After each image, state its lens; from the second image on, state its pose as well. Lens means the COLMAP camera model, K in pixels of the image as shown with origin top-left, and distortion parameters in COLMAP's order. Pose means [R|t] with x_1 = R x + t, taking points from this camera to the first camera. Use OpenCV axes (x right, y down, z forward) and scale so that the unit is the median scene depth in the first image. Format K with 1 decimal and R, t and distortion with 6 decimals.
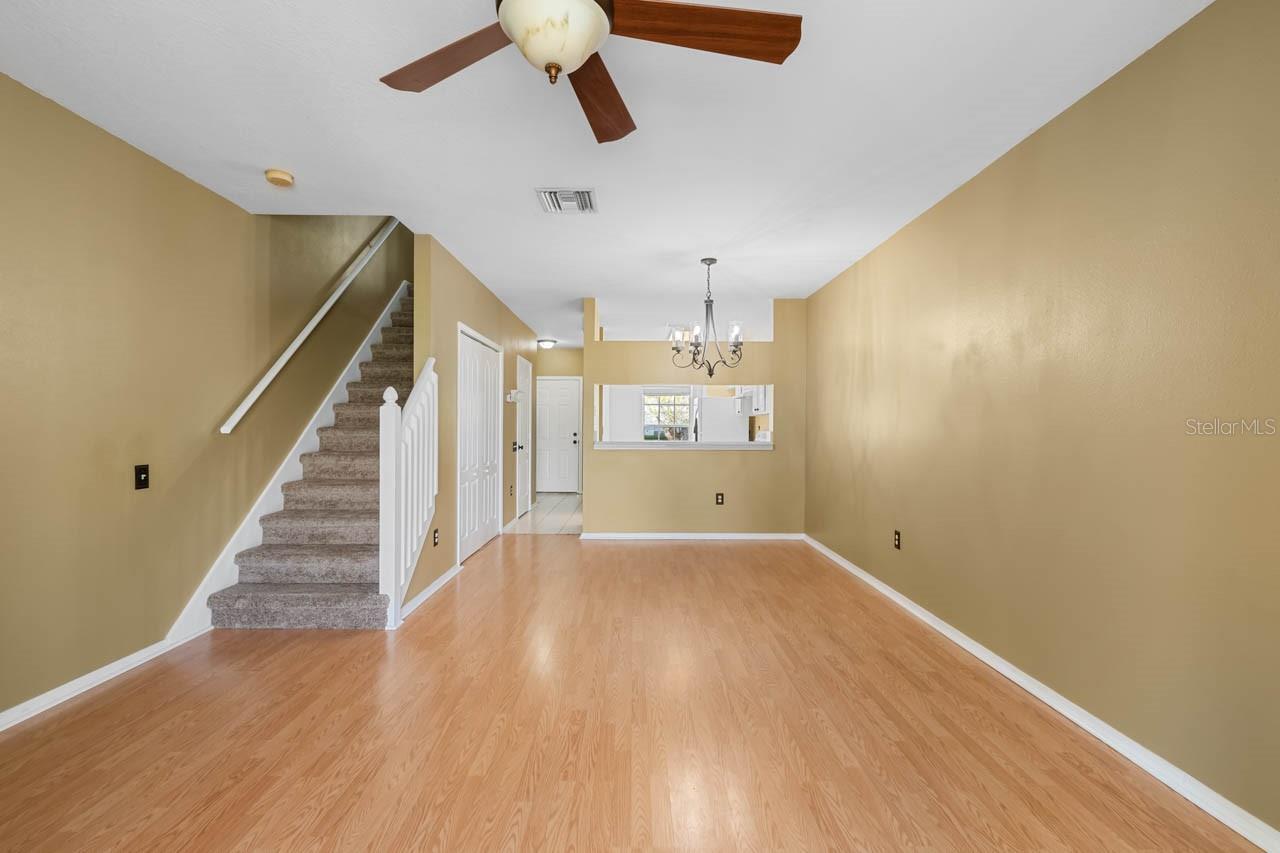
lens RADIAL K [[575.8, 0, 614.2], [0, 575.8, 419.9], [0, 0, 1]] dist [0.006289, -0.003103]
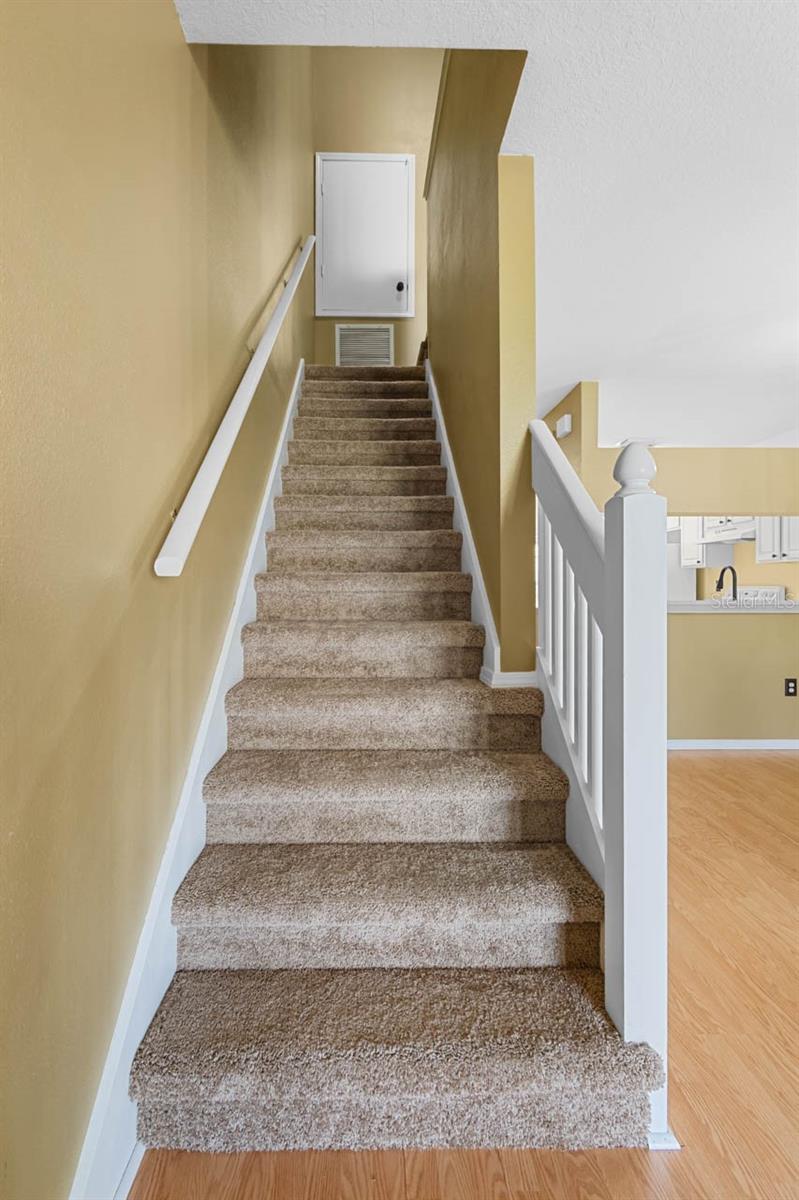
lens RADIAL K [[539.8, 0, 357.2], [0, 539.8, 591.9], [0, 0, 1]] dist [0.006289, -0.003103]
pose [[0.999767, -0.002991, 0.021361, -0.479210], [0.002595, 0.999825, 0.018535, 0.022511], [-0.021412, -0.018476, 0.999600, 0.571847]]
